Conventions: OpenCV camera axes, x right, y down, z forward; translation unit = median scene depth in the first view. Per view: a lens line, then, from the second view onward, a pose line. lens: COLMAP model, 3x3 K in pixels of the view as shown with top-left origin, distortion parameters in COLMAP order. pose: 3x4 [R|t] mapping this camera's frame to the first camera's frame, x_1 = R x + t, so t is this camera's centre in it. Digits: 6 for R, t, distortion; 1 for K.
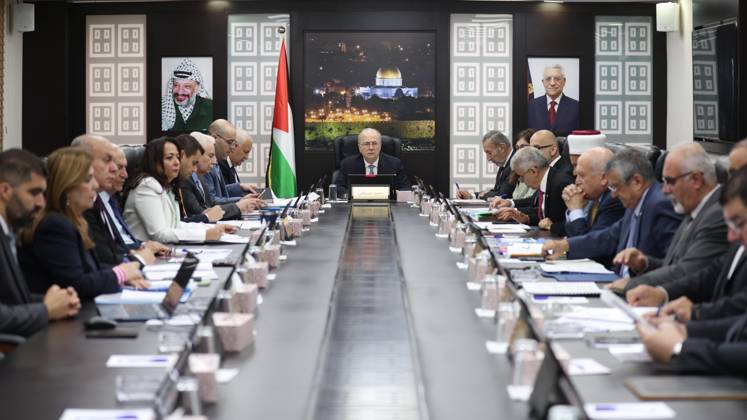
lens RADIAL K [[1477.0, 0, 373.5], [0, 1477.0, 210.0], [0, 0, 1]] dist [-0.256589, -0.406984]
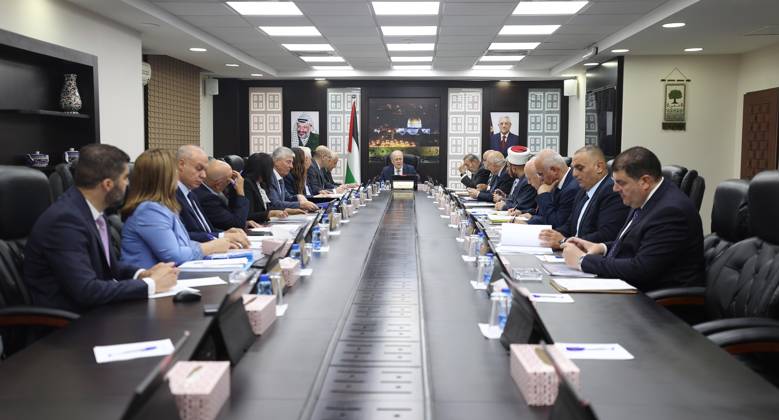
lens RADIAL K [[715.9, 0, 389.5], [0, 715.9, 210.0], [0, 0, 1]] dist [0.016732, 0.000094]
pose [[0.999556, 0.006680, -0.029028, 0.005950], [-0.006145, 0.999811, 0.018465, 0.002548], [0.029145, -0.018278, 0.999408, 0.101923]]
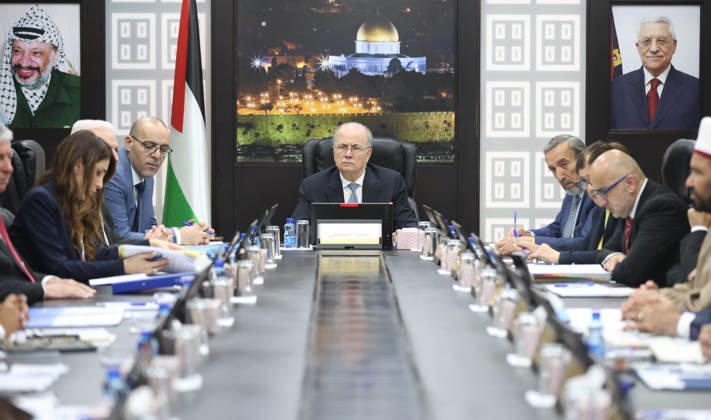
lens RADIAL K [[2391.5, 0, 367.1], [0, 2391.5, 210.5], [0, 0, 1]] dist [0.129504, 0.568618]
pose [[0.999923, -0.000243, 0.012413, -0.005923], [0.000496, 0.999793, -0.020356, -0.001241], [-0.012405, 0.020361, 0.999716, 0.034931]]
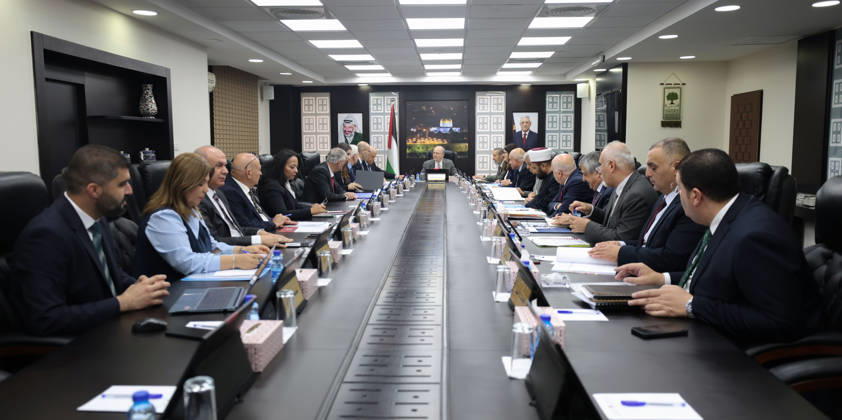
lens RADIAL K [[637.3, 0, 421.0], [0, 637.3, 210.0], [0, 0, 1]] dist [-0.008263, -0.001582]
pose [[0.999258, -0.000512, -0.038501, 0.009559], [0.001837, 0.999407, 0.034395, 0.003014], [0.038461, -0.034441, 0.998666, 0.088501]]
